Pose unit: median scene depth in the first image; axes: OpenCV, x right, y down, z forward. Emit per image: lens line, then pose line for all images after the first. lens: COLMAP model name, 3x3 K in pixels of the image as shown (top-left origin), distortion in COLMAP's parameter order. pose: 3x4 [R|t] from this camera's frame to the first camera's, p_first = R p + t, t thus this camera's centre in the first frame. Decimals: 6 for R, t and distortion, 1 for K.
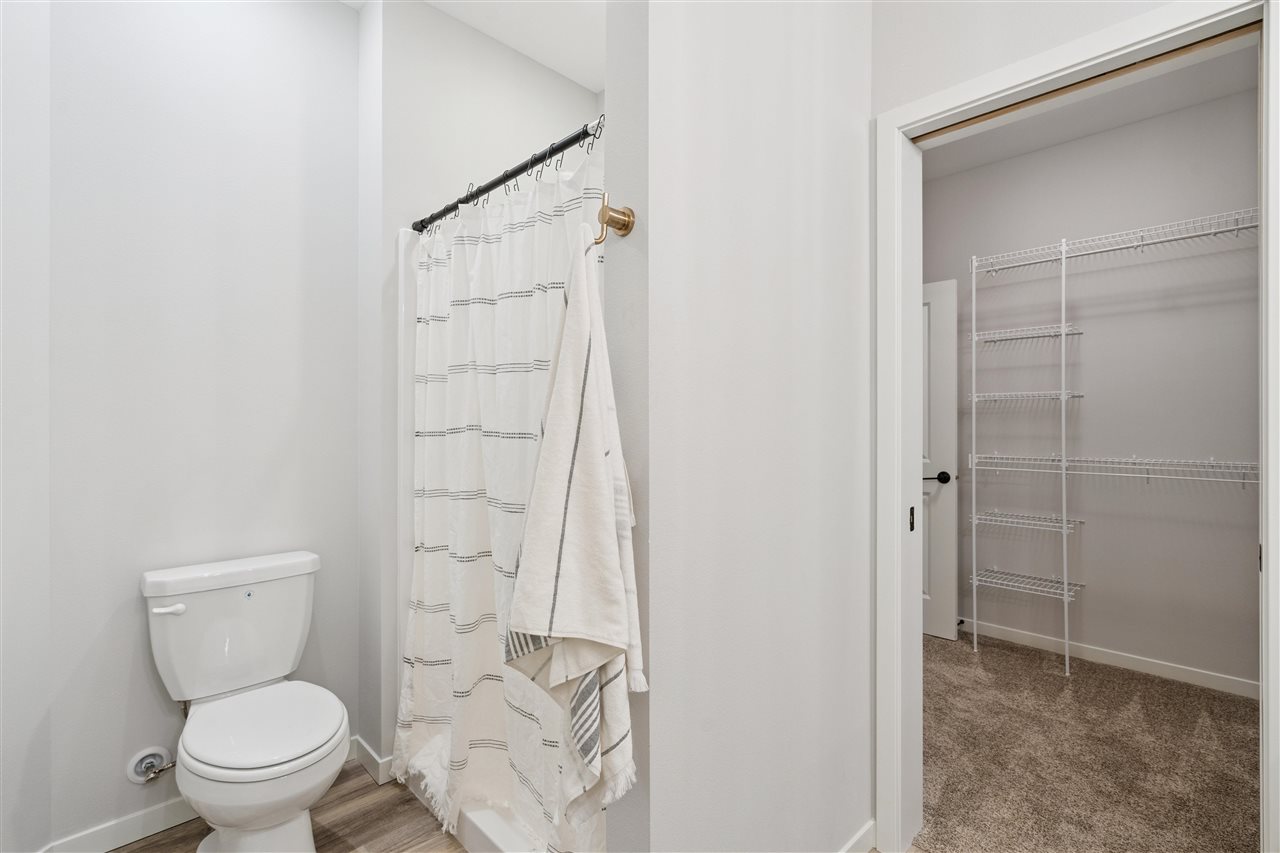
lens RADIAL K [[579.4, 0, 640.0], [0, 579.4, 426.5], [0, 0, 1]] dist [-0.001166, 0.000151]
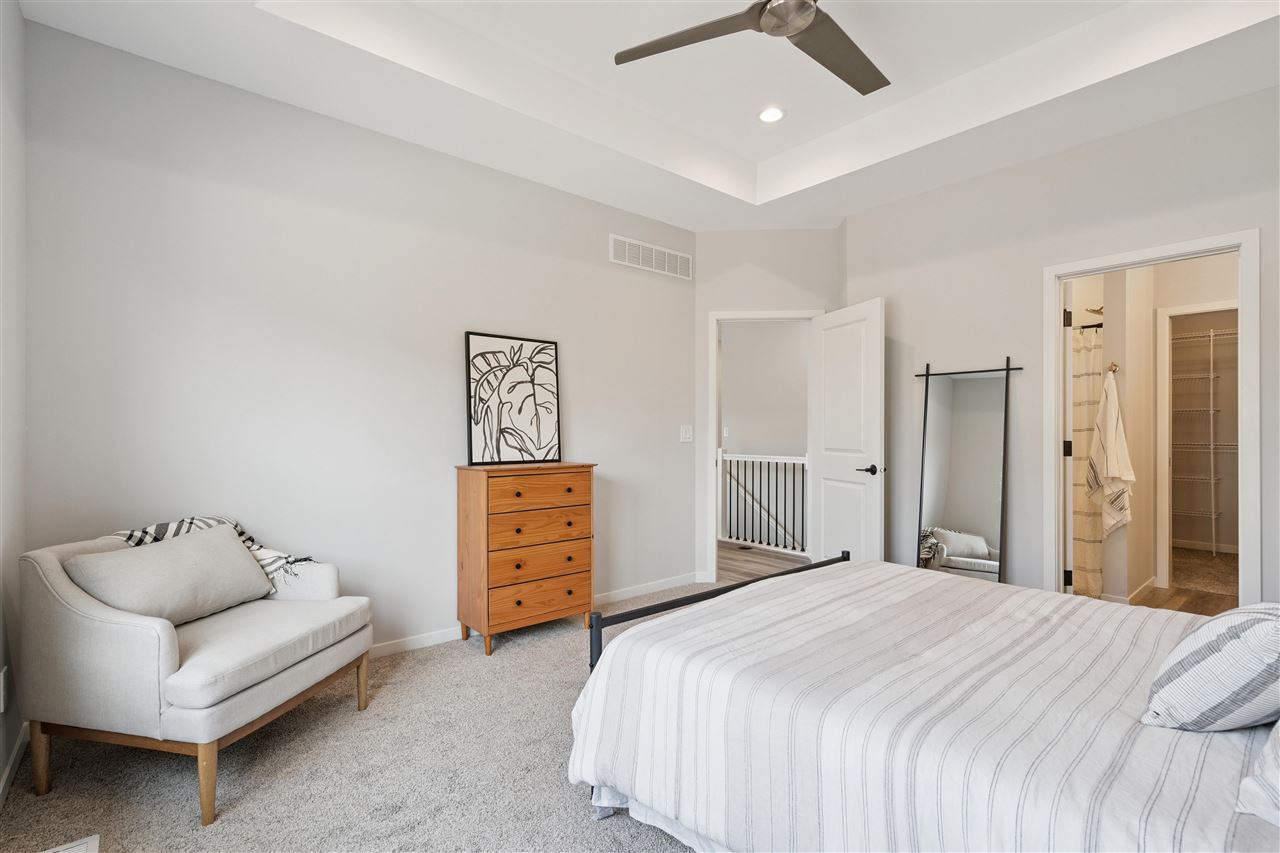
lens RADIAL K [[579.4, 0, 640.0], [0, 579.4, 426.5], [0, 0, 1]] dist [-0.001166, 0.000151]
pose [[0.997175, -0.000495, -0.075114, -1.195097], [0.000187, 0.999992, -0.004102, 0.007169], [0.075115, 0.004076, 0.997167, -1.240706]]
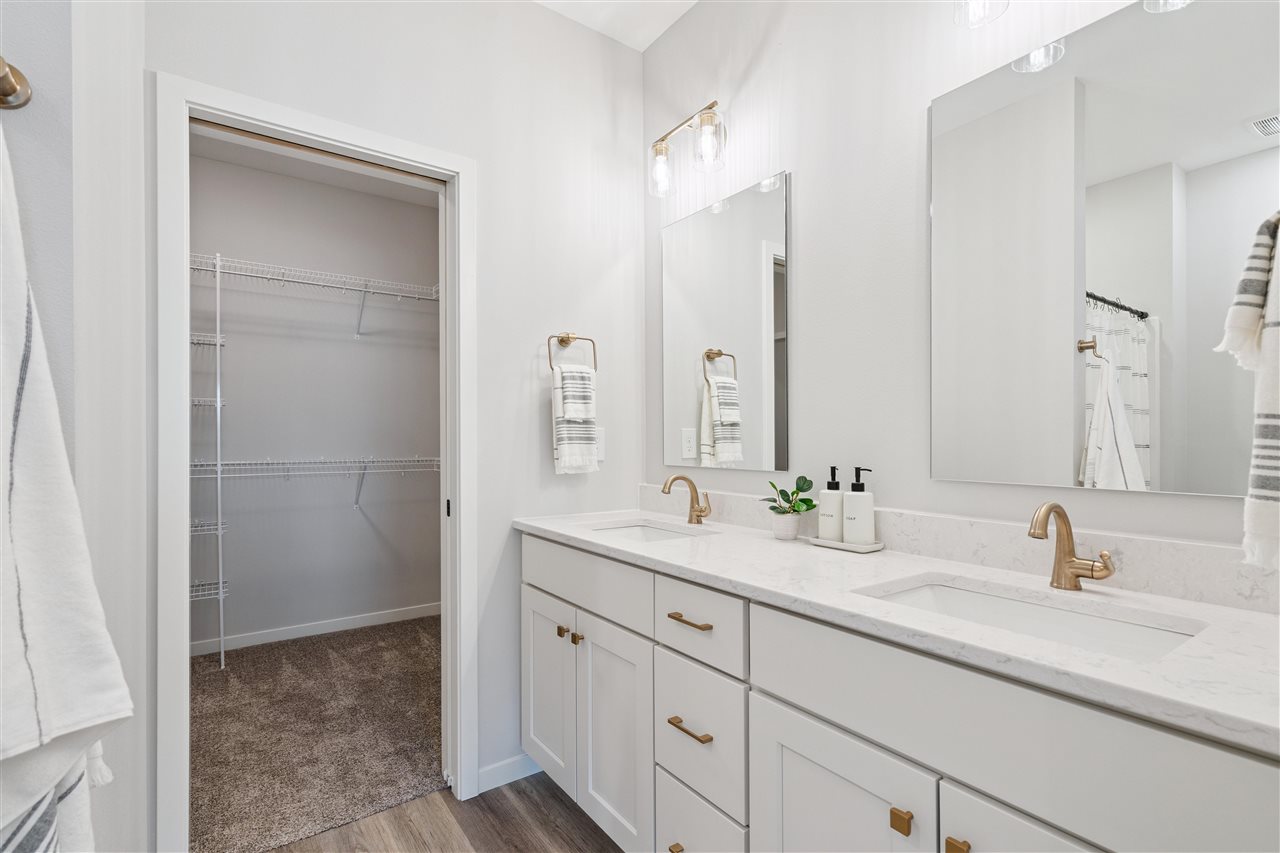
lens RADIAL K [[592.2, 0, 629.6], [0, 592.2, 437.7], [0, 0, 1]] dist [0.000822, 0.000140]
pose [[0.168652, -0.002085, 0.985673, -0.241782], [0.007095, 0.999974, 0.000902, 0.016984], [-0.985650, 0.006841, 0.168663, 0.103614]]
